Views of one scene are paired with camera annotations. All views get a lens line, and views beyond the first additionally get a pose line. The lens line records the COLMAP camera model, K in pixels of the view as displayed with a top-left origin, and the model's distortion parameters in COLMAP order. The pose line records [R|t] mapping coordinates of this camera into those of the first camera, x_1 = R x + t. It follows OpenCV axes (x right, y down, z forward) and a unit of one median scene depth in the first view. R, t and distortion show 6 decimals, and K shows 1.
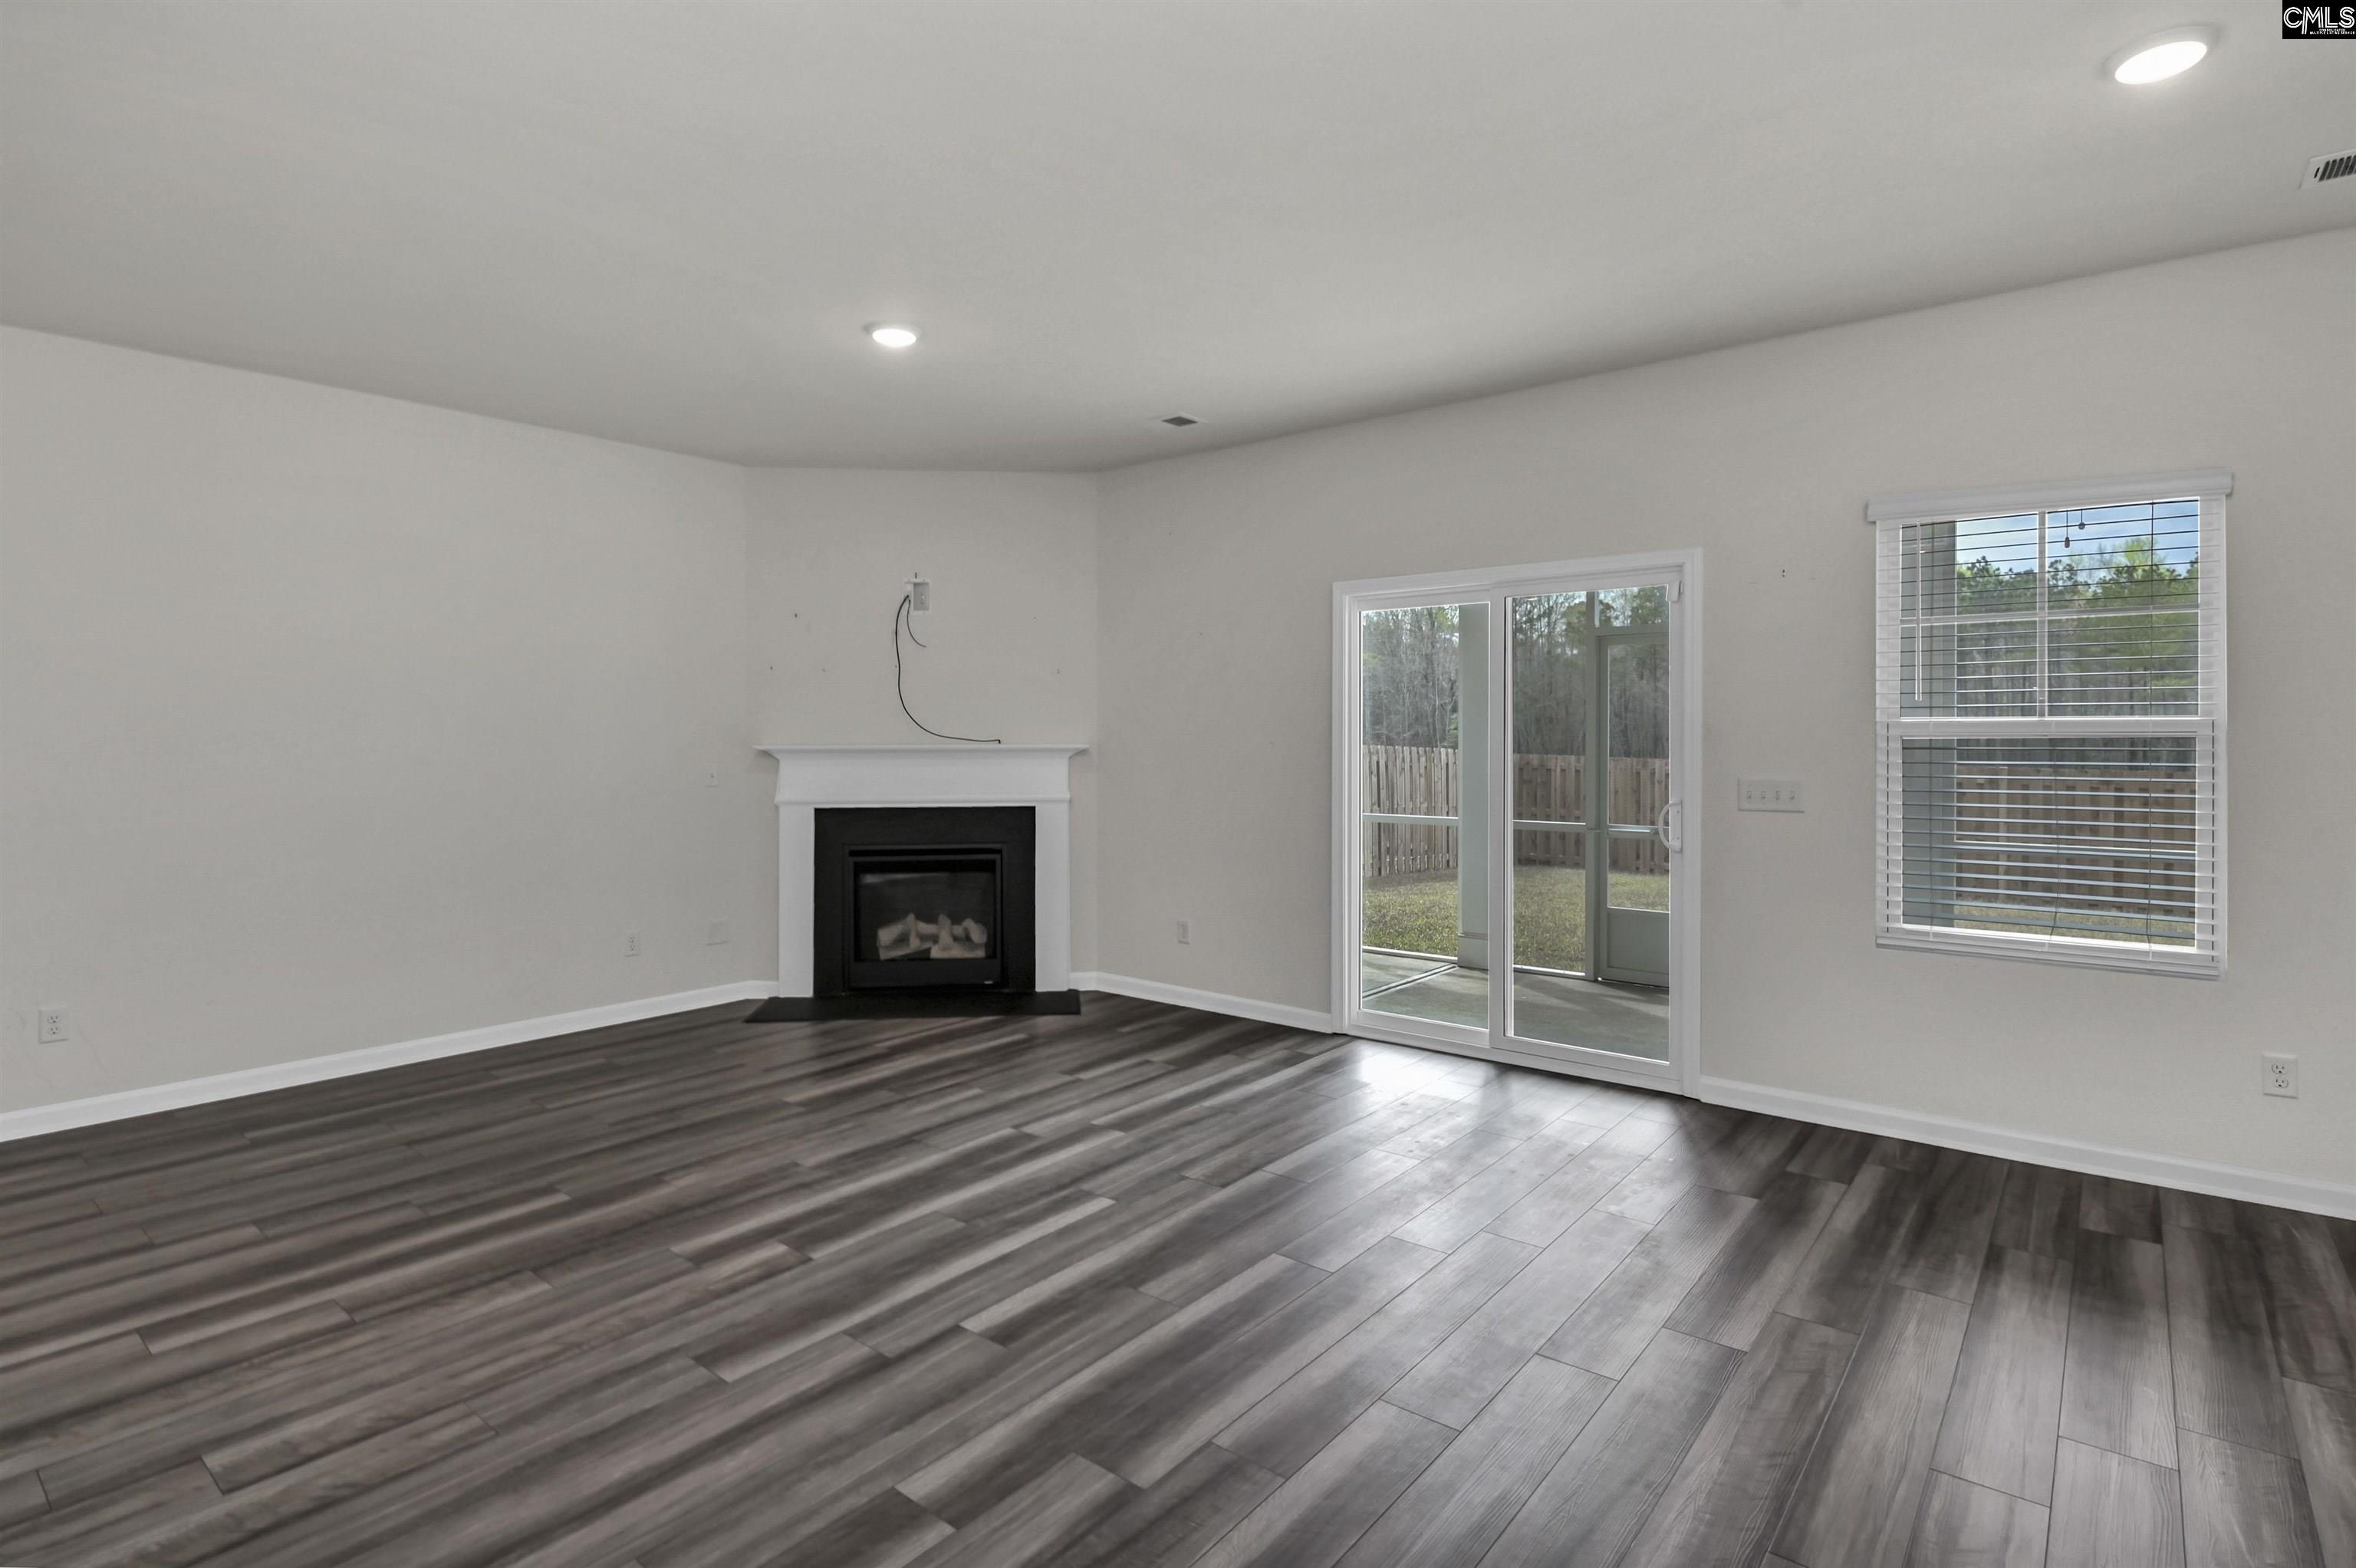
lens RADIAL K [[1149.6, 0, 1162.1], [0, 1149.6, 763.6], [0, 0, 1]] dist [-0.017513, -0.001448]
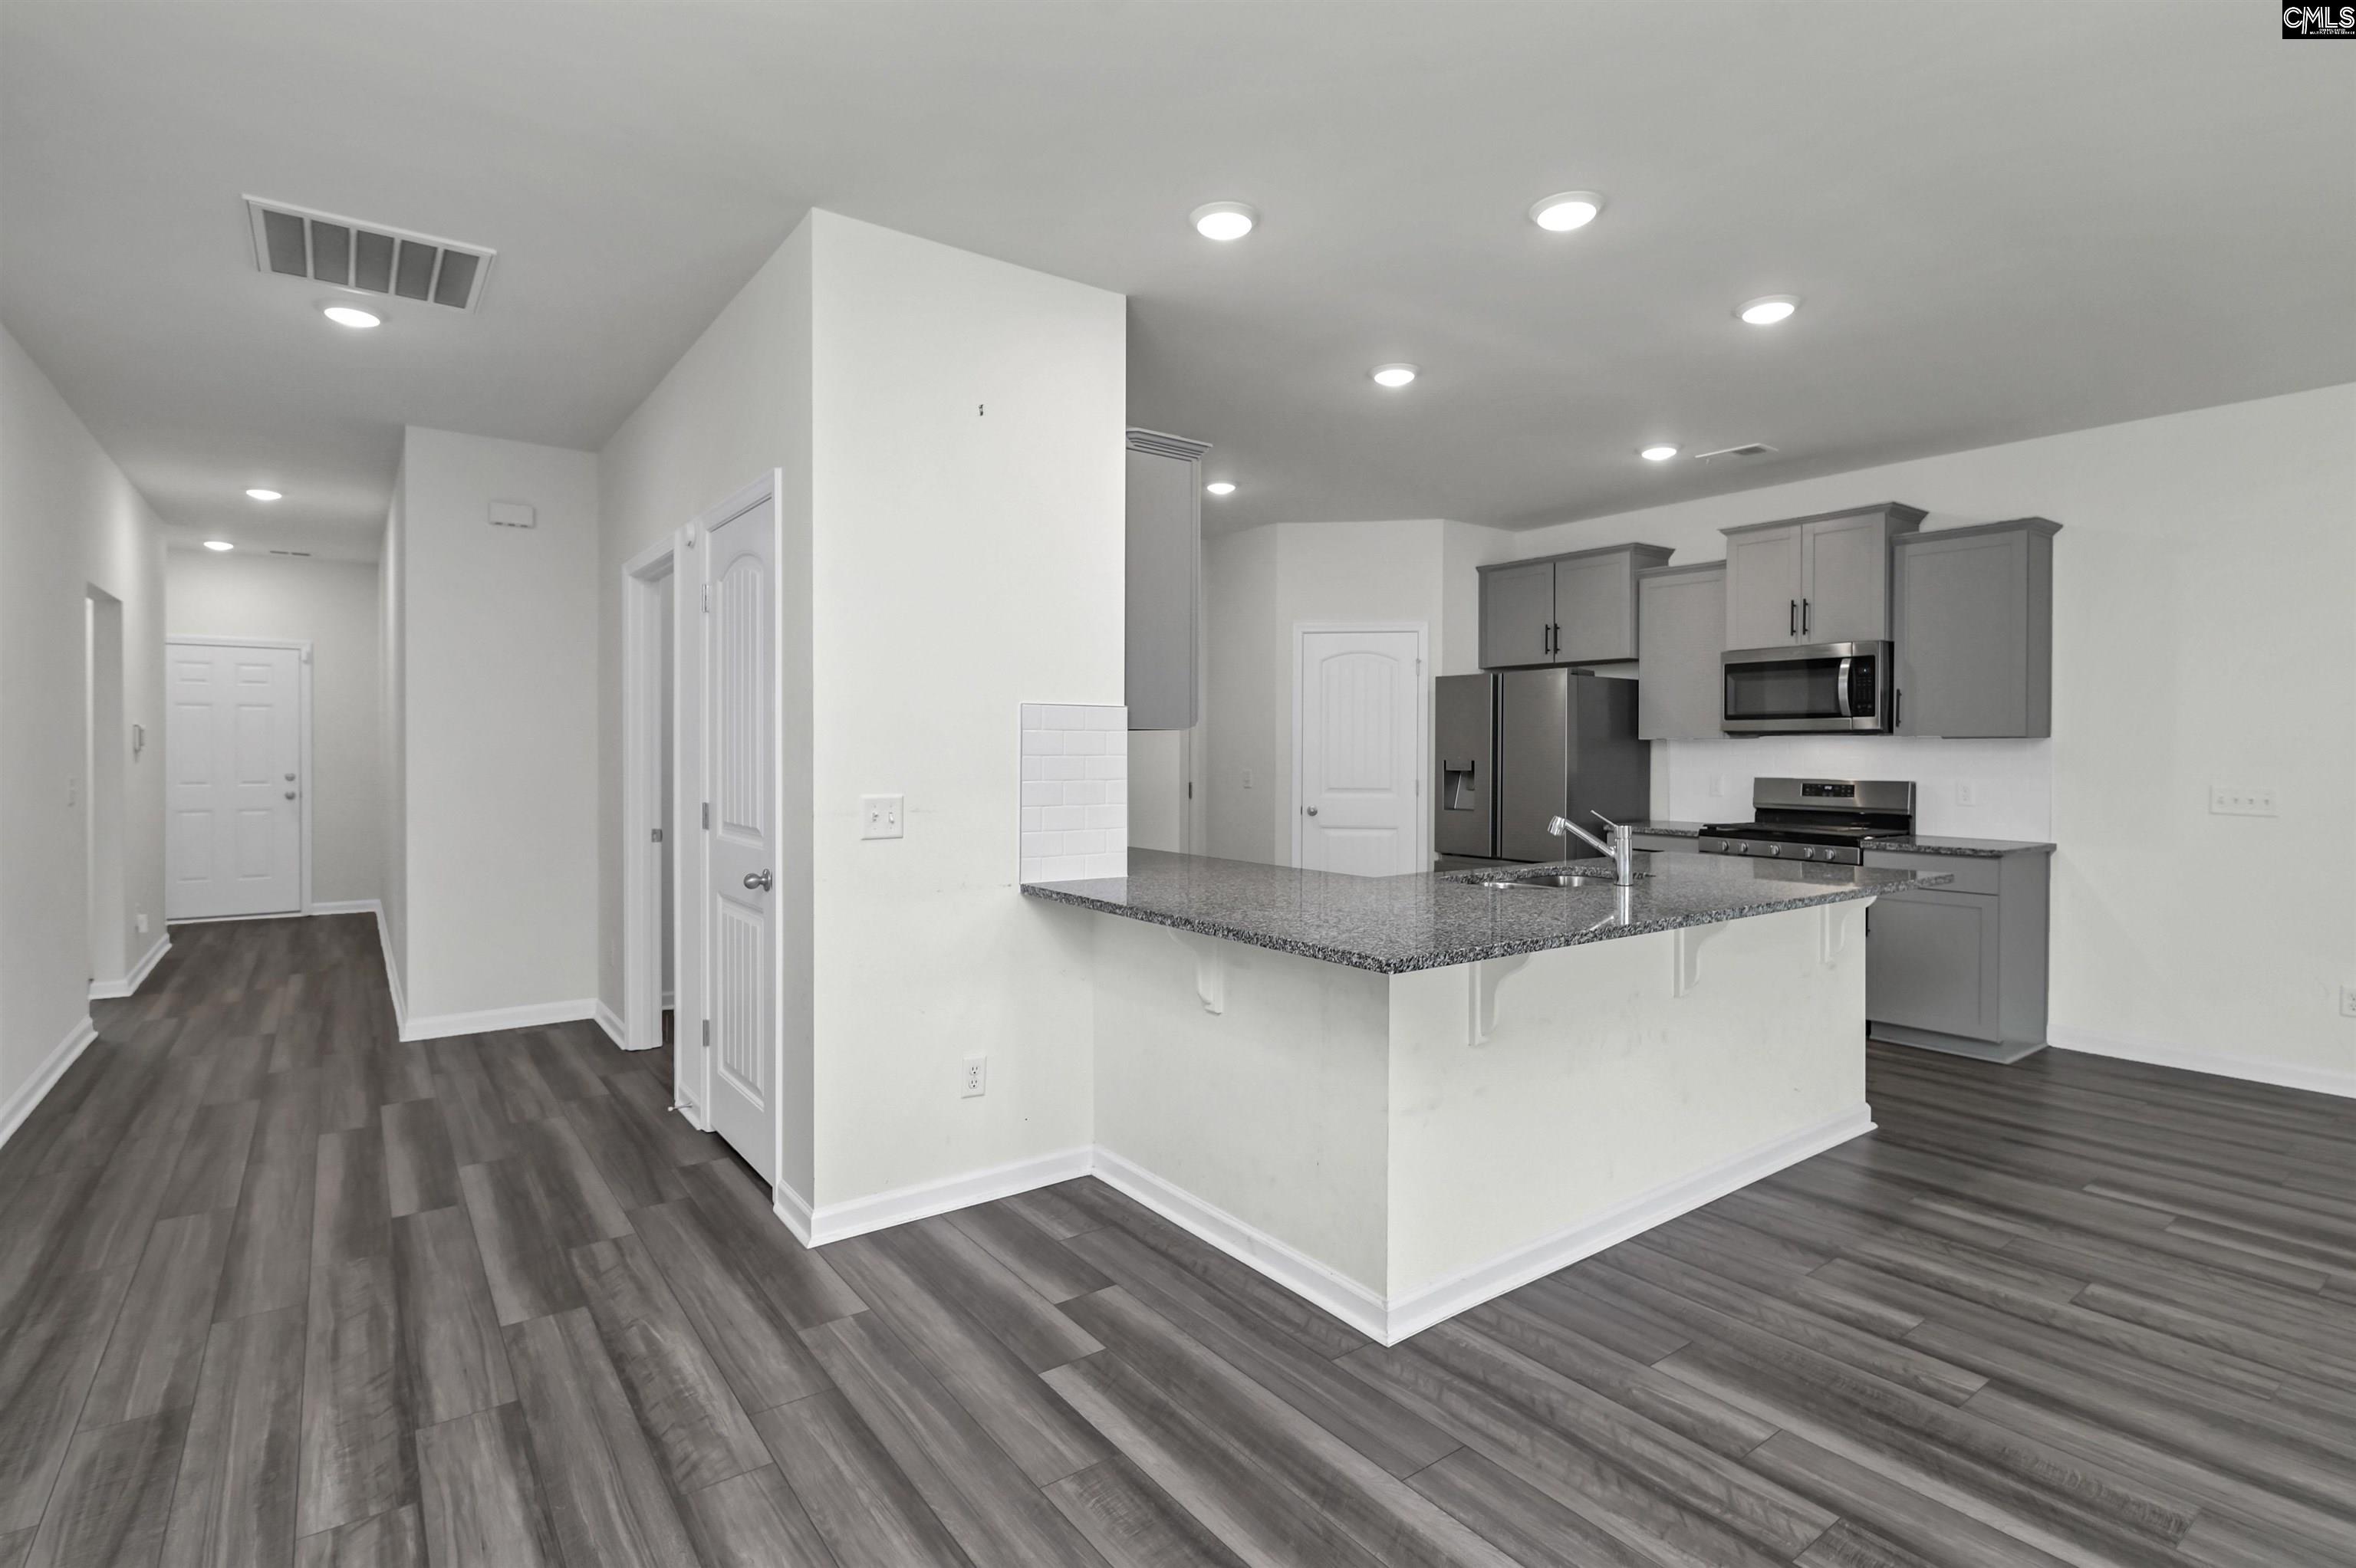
lens RADIAL K [[1145.6, 0, 1201.7], [0, 1145.6, 768.2], [0, 0, 1]] dist [0.000467, -0.008848]
pose [[-0.238366, 0.016959, -0.971027, 0.528692], [-0.023512, 0.999454, 0.023227, 0.001910], [0.970891, 0.028368, -0.237837, 0.215736]]
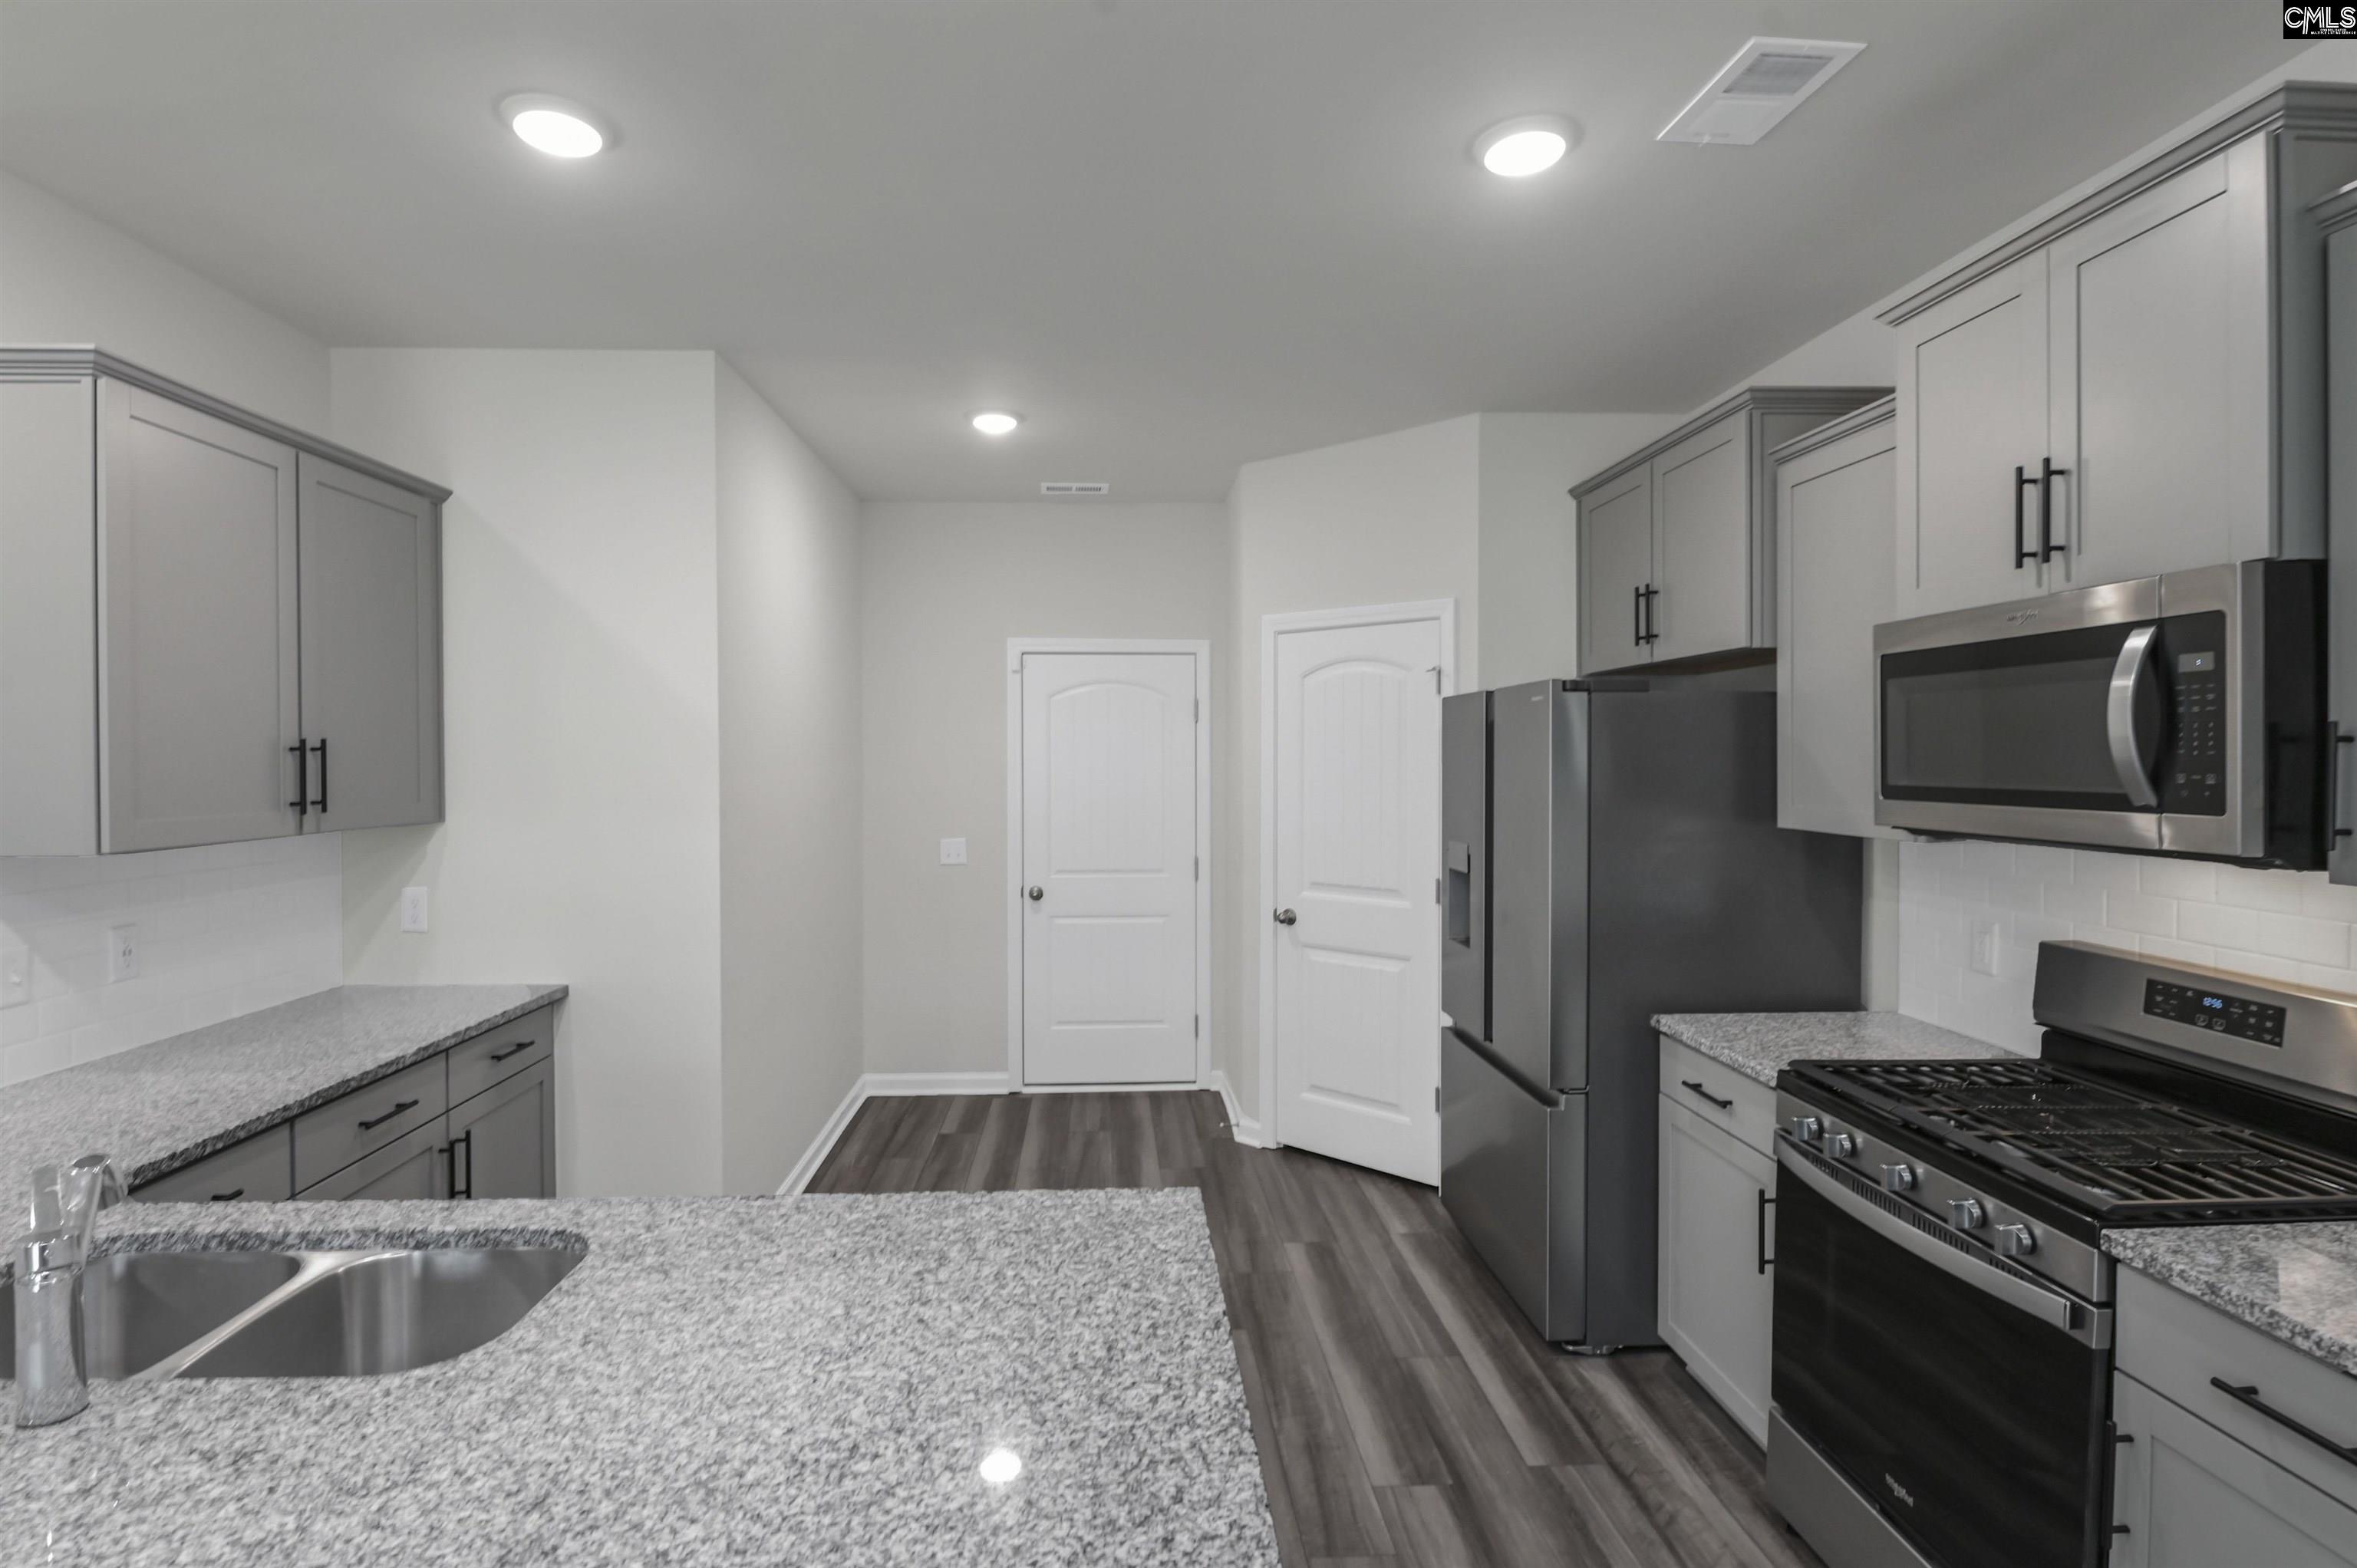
lens RADIAL K [[1146.2, 0, 1202.2], [0, 1146.2, 768.2], [0, 0, 1]] dist [0.000467, -0.008848]
pose [[-0.748502, 0.011296, -0.663037, -0.827934], [-0.011215, 0.999496, 0.029689, -0.100191], [0.663038, 0.029658, -0.747998, 0.935169]]
